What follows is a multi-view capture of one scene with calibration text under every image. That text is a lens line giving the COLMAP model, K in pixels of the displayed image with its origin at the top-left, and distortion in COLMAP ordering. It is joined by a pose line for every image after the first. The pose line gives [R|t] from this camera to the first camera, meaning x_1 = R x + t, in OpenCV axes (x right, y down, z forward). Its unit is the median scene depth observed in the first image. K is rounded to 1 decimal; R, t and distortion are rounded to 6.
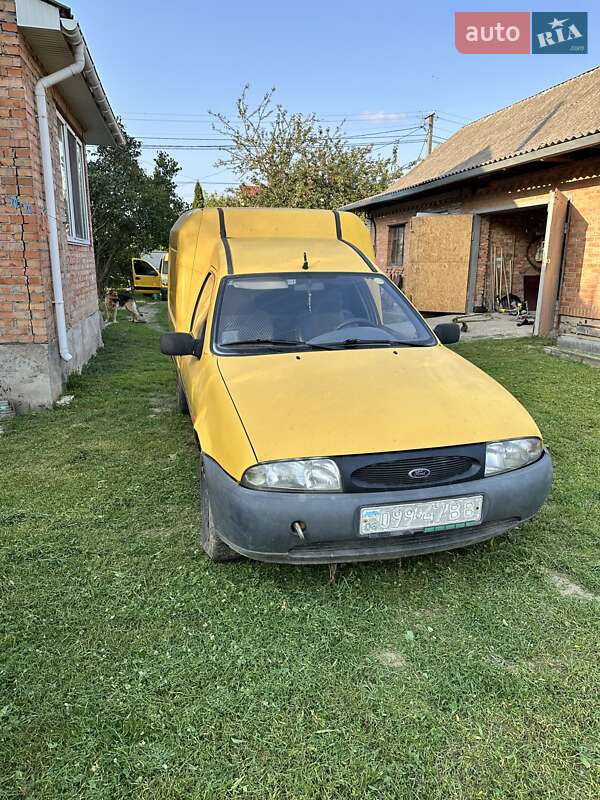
lens RADIAL K [[561.2, 0, 294.6], [0, 561.2, 401.7], [0, 0, 1]] dist [0.039674, -0.052106]
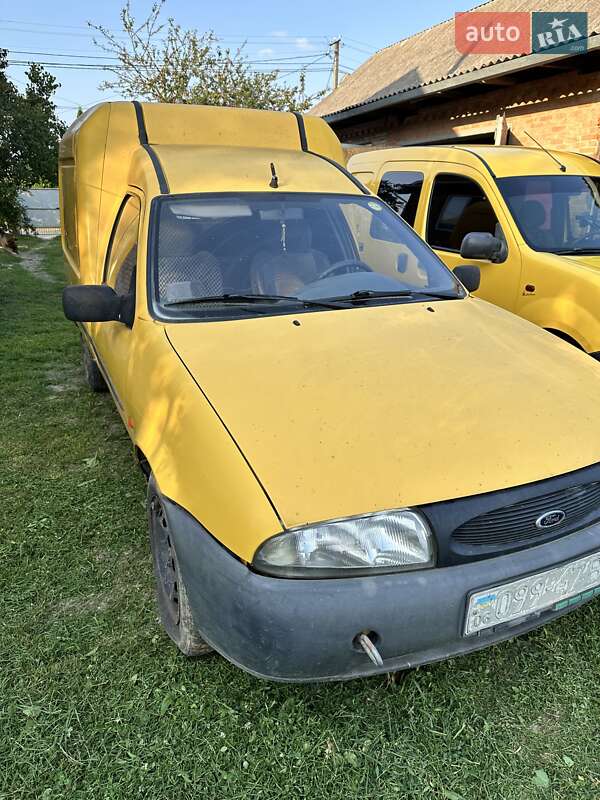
lens RADIAL K [[574.2, 0, 302.9], [0, 574.2, 406.2], [0, 0, 1]] dist [-0.006444, -0.002752]
pose [[0.983930, -0.058057, 0.168852, -0.080736], [0.041702, 0.994229, 0.098841, -0.038205], [-0.173616, -0.090211, 0.980673, 0.280962]]
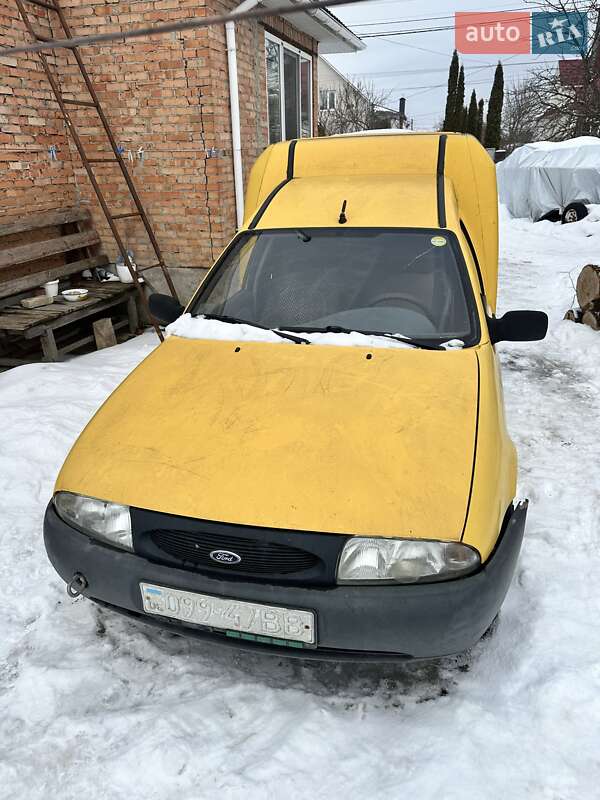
lens RADIAL K [[569.1, 0, 300.0], [0, 569.1, 400.0], [0, 0, 1]] dist [-0.002003, -0.000408]
pose [[0.871434, 0.158880, -0.464068, 0.368993], [-0.095117, 0.982866, 0.157885, -0.114793], [0.481201, -0.093445, 0.871615, 0.269467]]
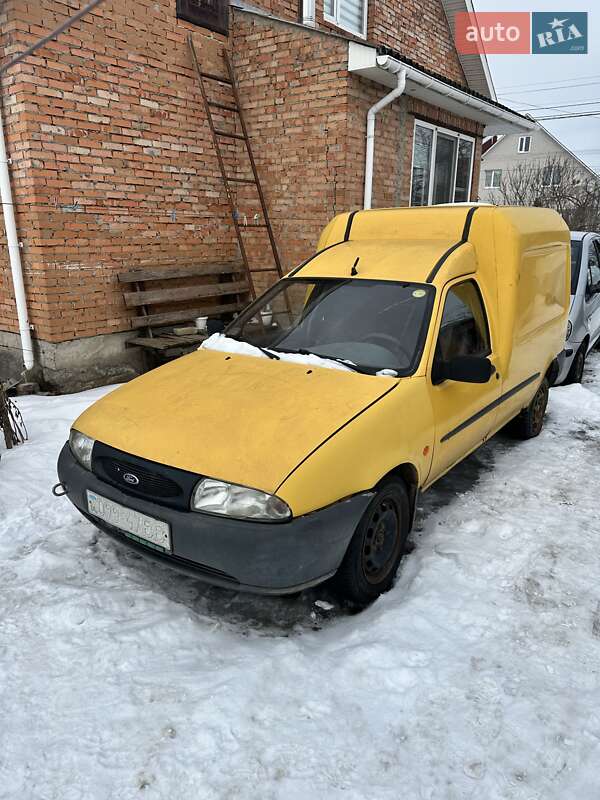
lens RADIAL K [[561.2, 0, 294.6], [0, 561.2, 401.7], [0, 0, 1]] dist [0.039674, -0.052106]
pose [[0.632029, 0.211404, -0.745552, 0.700573], [-0.202479, 0.973701, 0.104448, -0.108107], [0.748025, 0.084944, 0.658212, 0.326681]]
